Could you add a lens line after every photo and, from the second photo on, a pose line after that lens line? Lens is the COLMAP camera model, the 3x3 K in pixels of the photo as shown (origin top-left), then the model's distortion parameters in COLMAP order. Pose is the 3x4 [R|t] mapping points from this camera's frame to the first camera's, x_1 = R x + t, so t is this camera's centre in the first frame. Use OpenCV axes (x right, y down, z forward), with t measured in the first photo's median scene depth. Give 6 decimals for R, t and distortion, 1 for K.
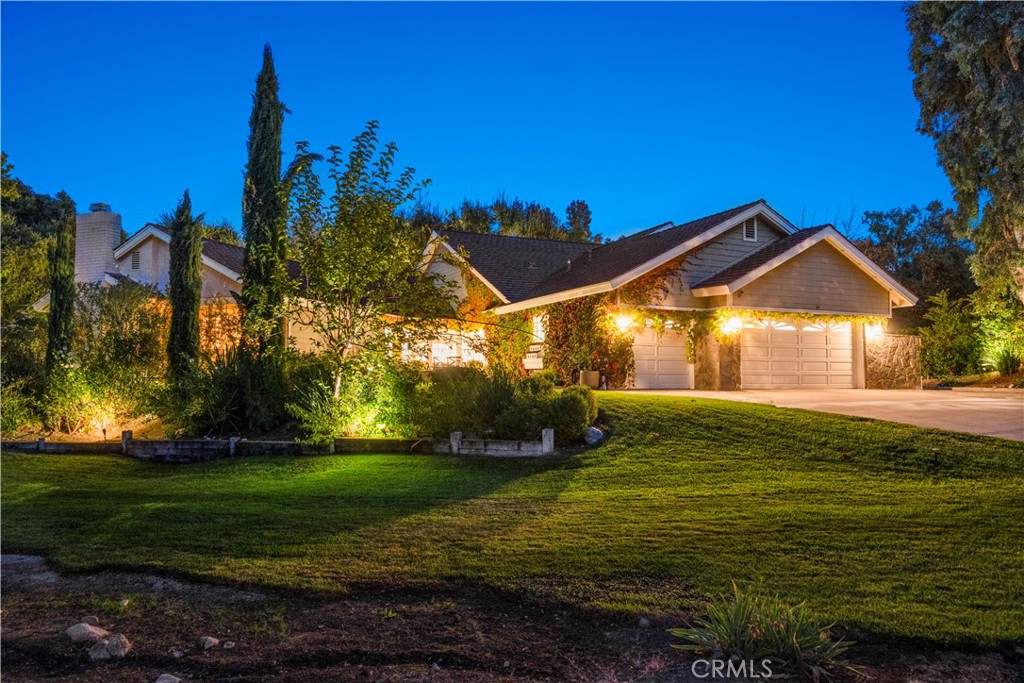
lens RADIAL K [[714.6, 0, 511.8], [0, 714.6, 340.6], [0, 0, 1]] dist [-0.000289, 0.000311]
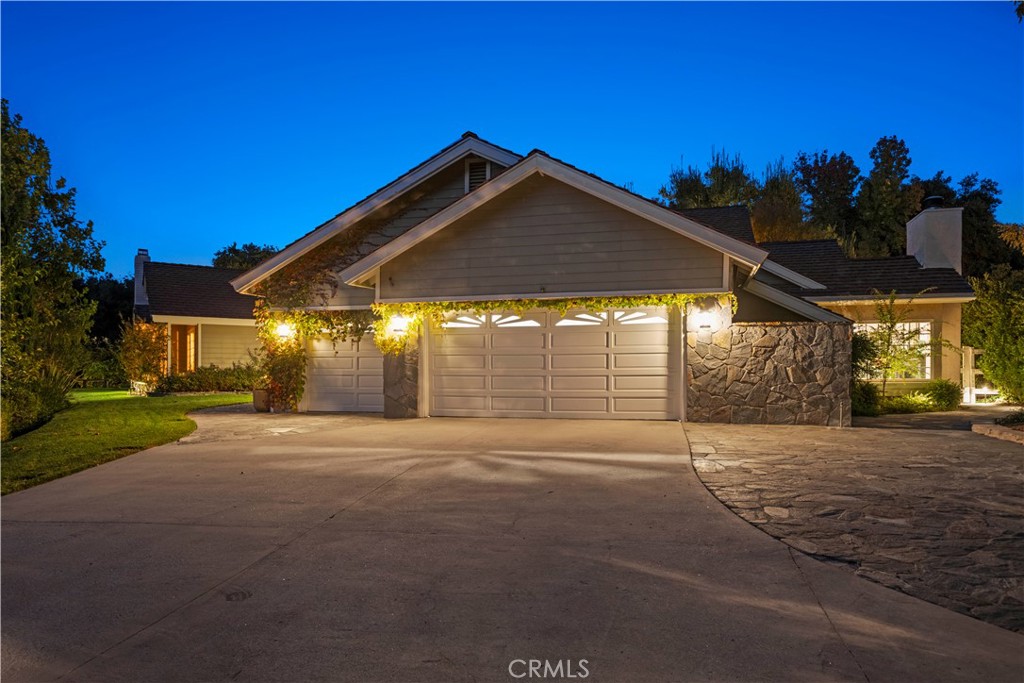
lens RADIAL K [[714.6, 0, 511.9], [0, 714.6, 372.8], [0, 0, 1]] dist [-0.000289, 0.000311]
pose [[0.747286, -0.001975, -0.664500, 0.817790], [0.039139, 0.998390, 0.041048, -0.000252], [0.663349, -0.056683, 0.746160, 0.515223]]
